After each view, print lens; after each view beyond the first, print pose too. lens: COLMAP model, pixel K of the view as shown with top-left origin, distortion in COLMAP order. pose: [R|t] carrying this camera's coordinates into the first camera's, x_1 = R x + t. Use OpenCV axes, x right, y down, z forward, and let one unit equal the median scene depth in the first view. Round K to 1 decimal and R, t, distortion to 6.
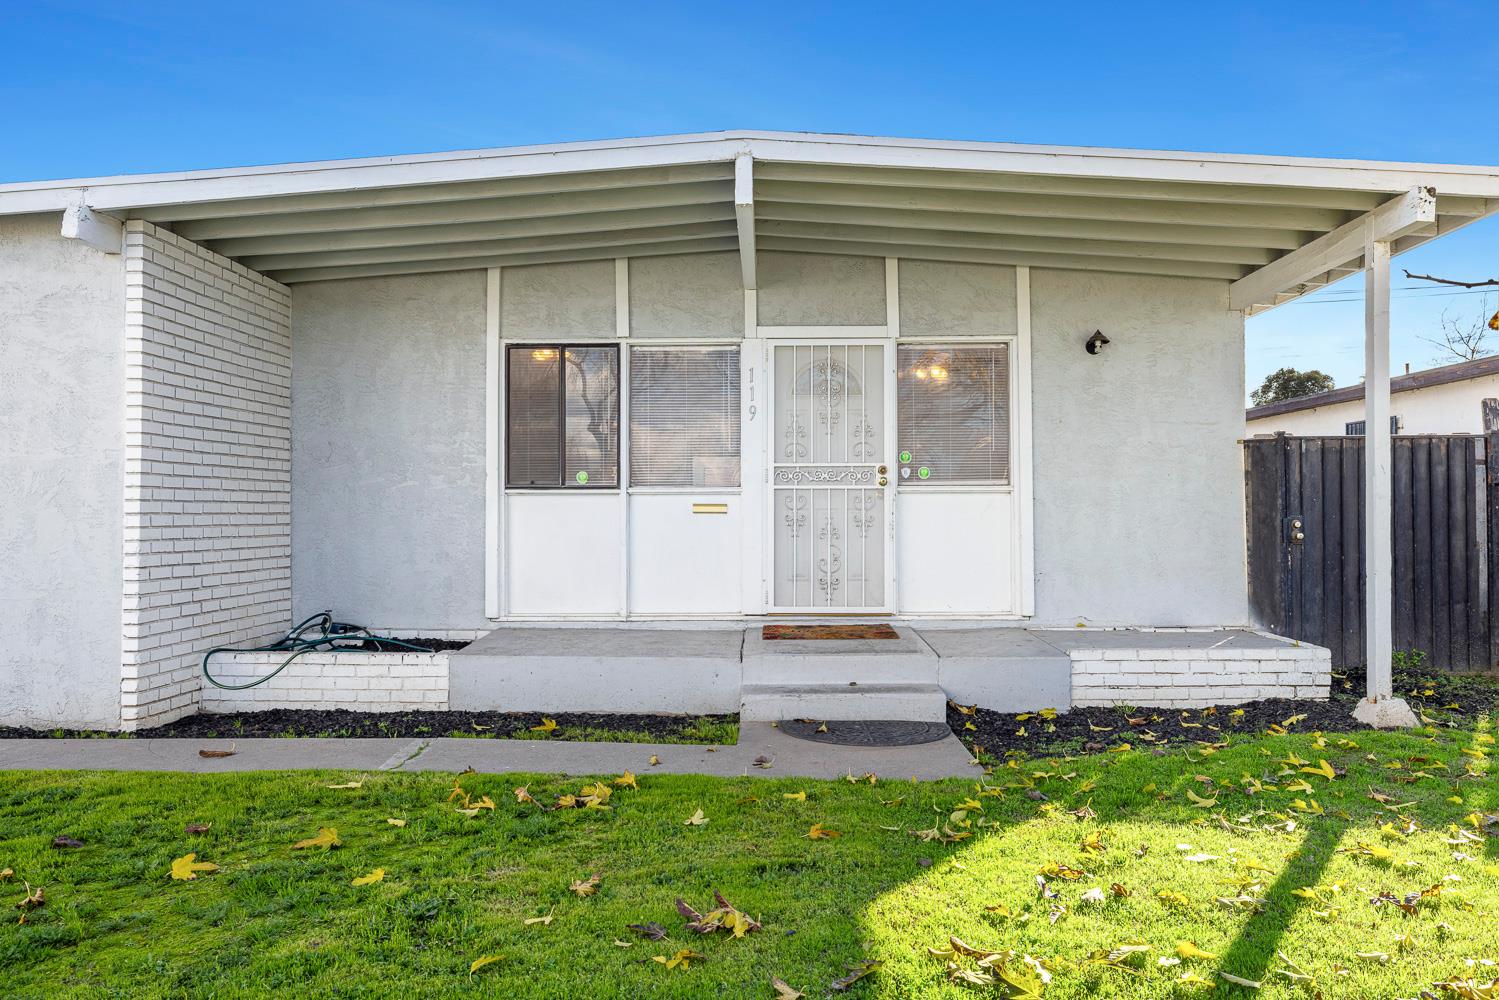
lens RADIAL K [[1004.5, 0, 667.7], [0, 1004.5, 482.9], [0, 0, 1]] dist [-0.003893, 0.001960]
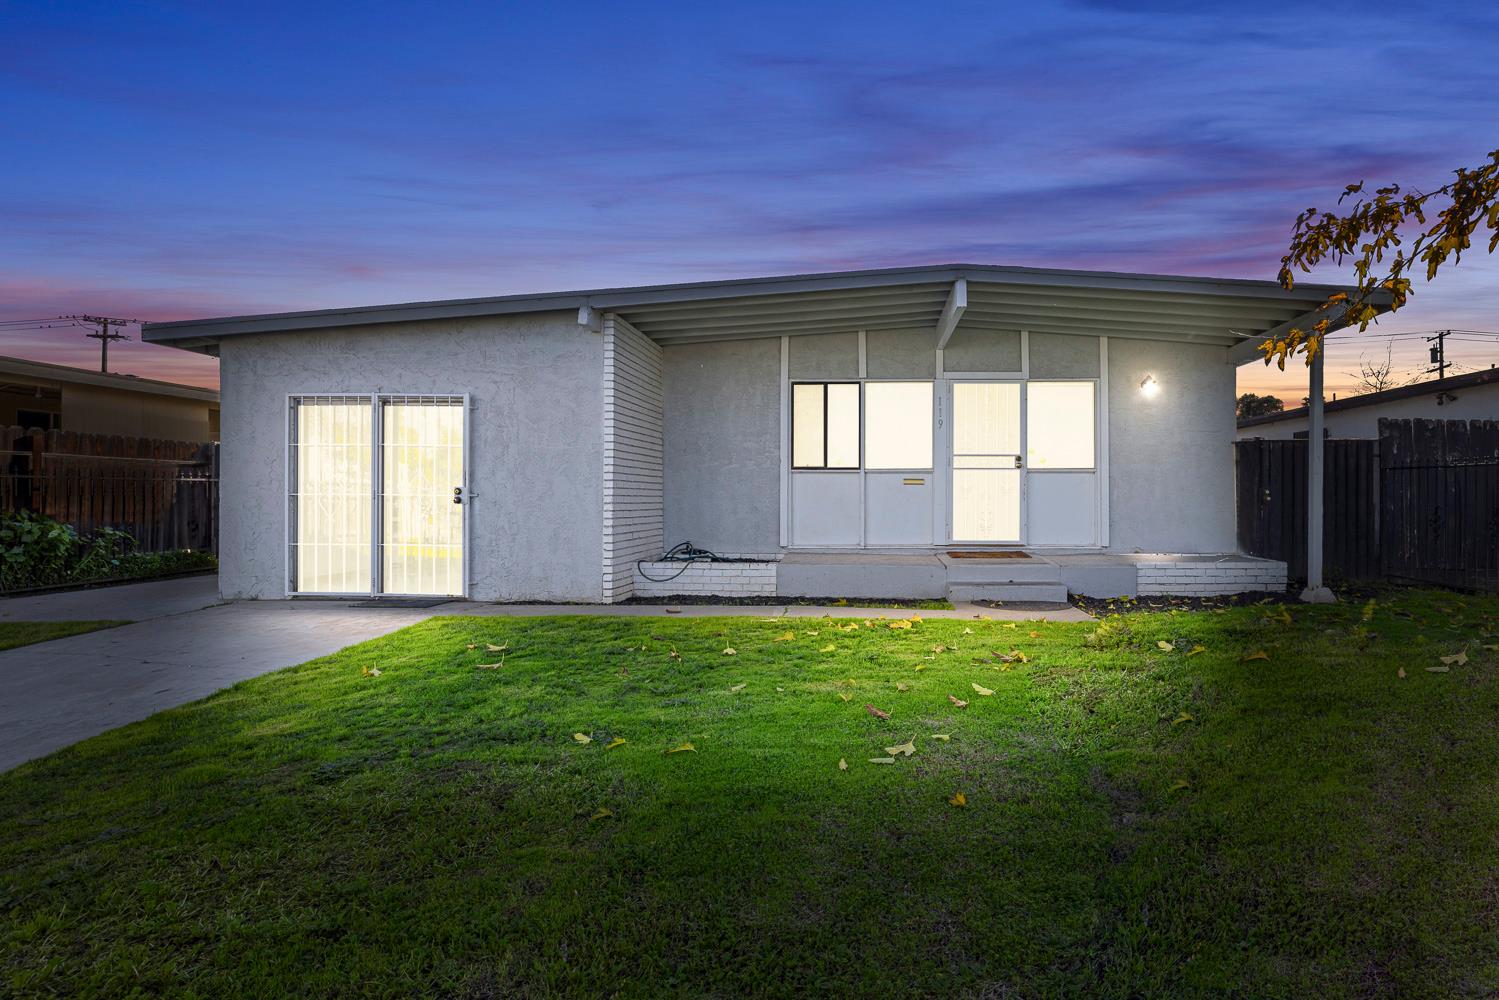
lens RADIAL K [[775.4, 0, 761.0], [0, 775.4, 488.4], [0, 0, 1]] dist [-0.010836, -0.000533]
pose [[0.999983, 0.003668, -0.004565, -0.213028], [-0.003603, 0.999895, 0.014053, 0.020470], [0.004616, -0.014036, 0.999891, -0.294108]]
